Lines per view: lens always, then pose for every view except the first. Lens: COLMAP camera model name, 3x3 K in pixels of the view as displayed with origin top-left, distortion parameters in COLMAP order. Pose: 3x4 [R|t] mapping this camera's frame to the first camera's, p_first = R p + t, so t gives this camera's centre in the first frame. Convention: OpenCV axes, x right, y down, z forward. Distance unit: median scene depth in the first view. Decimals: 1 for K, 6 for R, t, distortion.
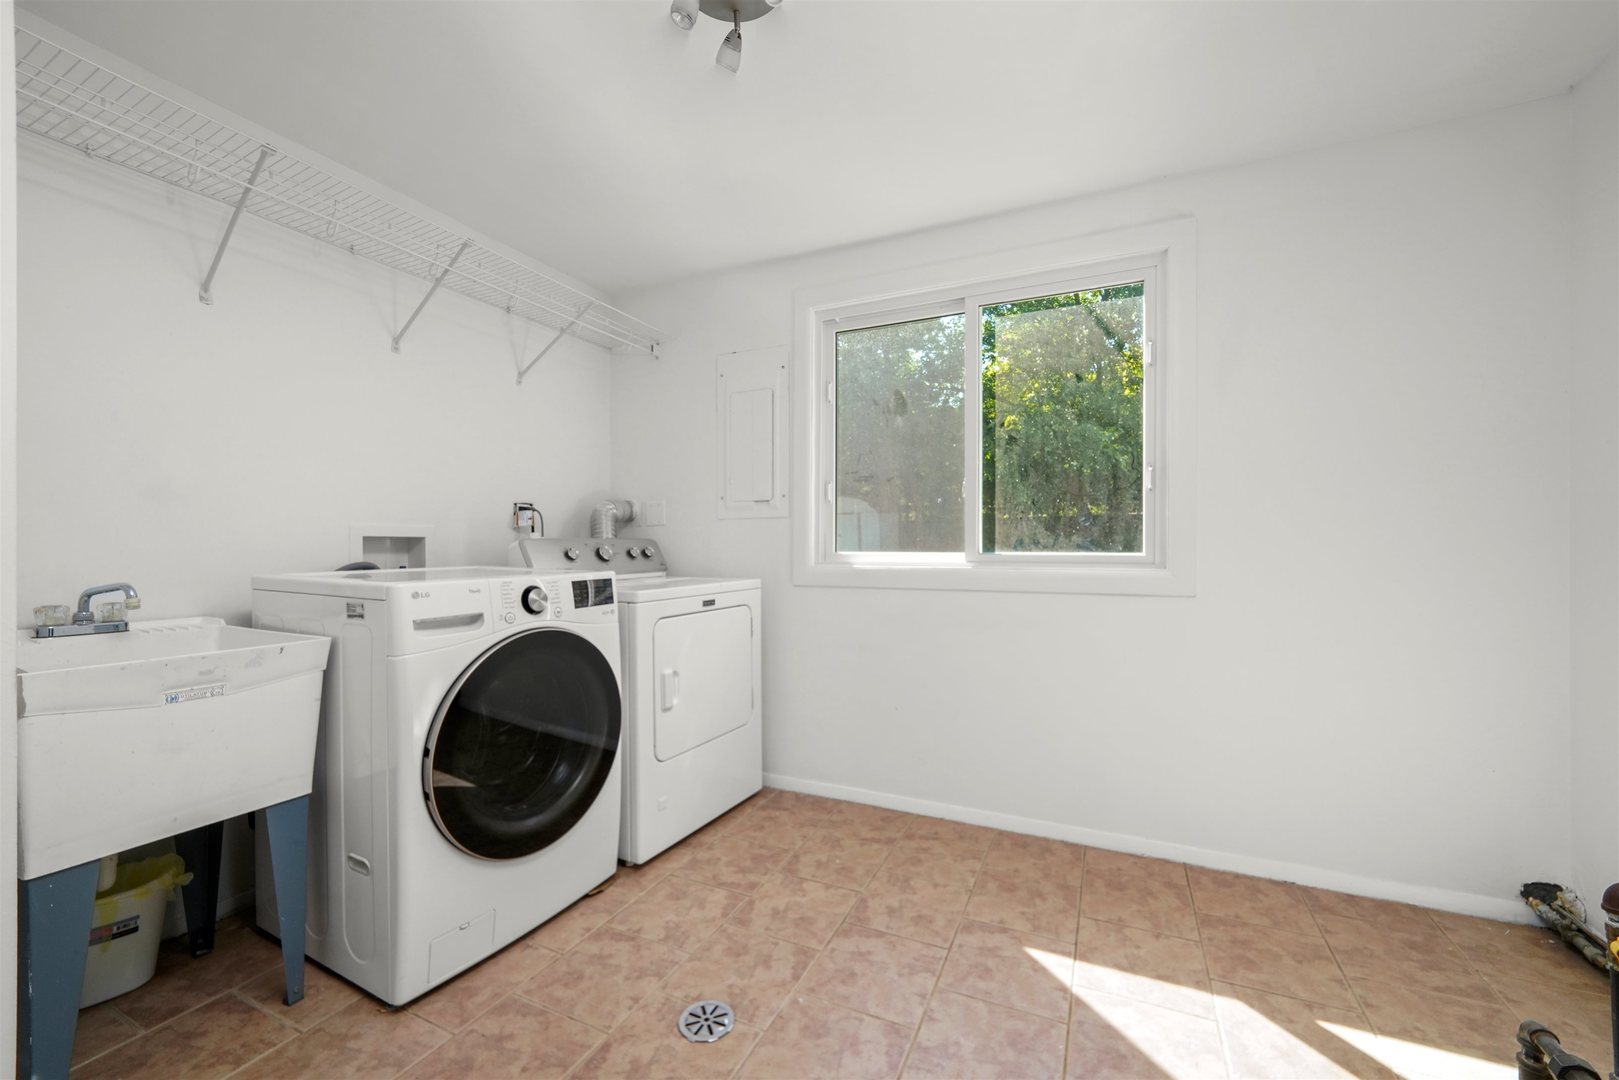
lens RADIAL K [[643.4, 0, 808.9], [0, 643.4, 544.6], [0, 0, 1]] dist [-0.004412, -0.000252]
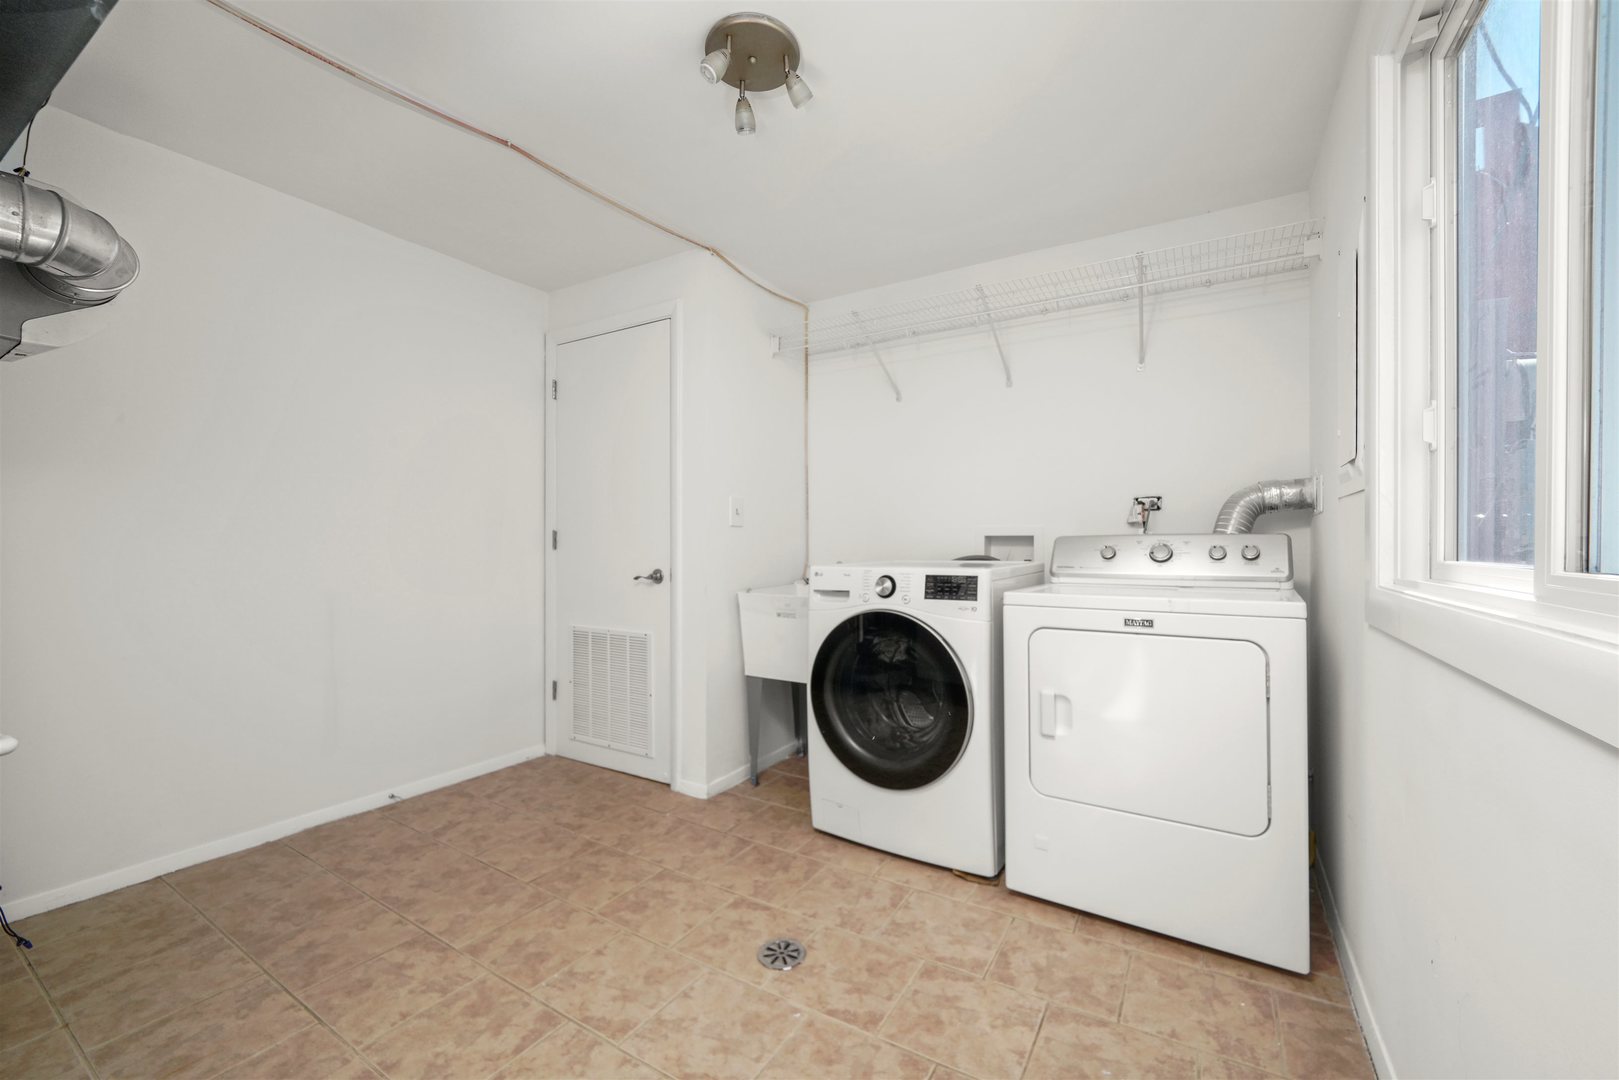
lens RADIAL K [[643.4, 0, 812.0], [0, 643.4, 541.8], [0, 0, 1]] dist [-0.004412, -0.000252]
pose [[-0.097614, 0.002338, -0.995222, 0.750492], [0.001099, 0.999997, 0.002241, -0.002930], [0.995224, -0.000875, -0.097617, 0.889340]]
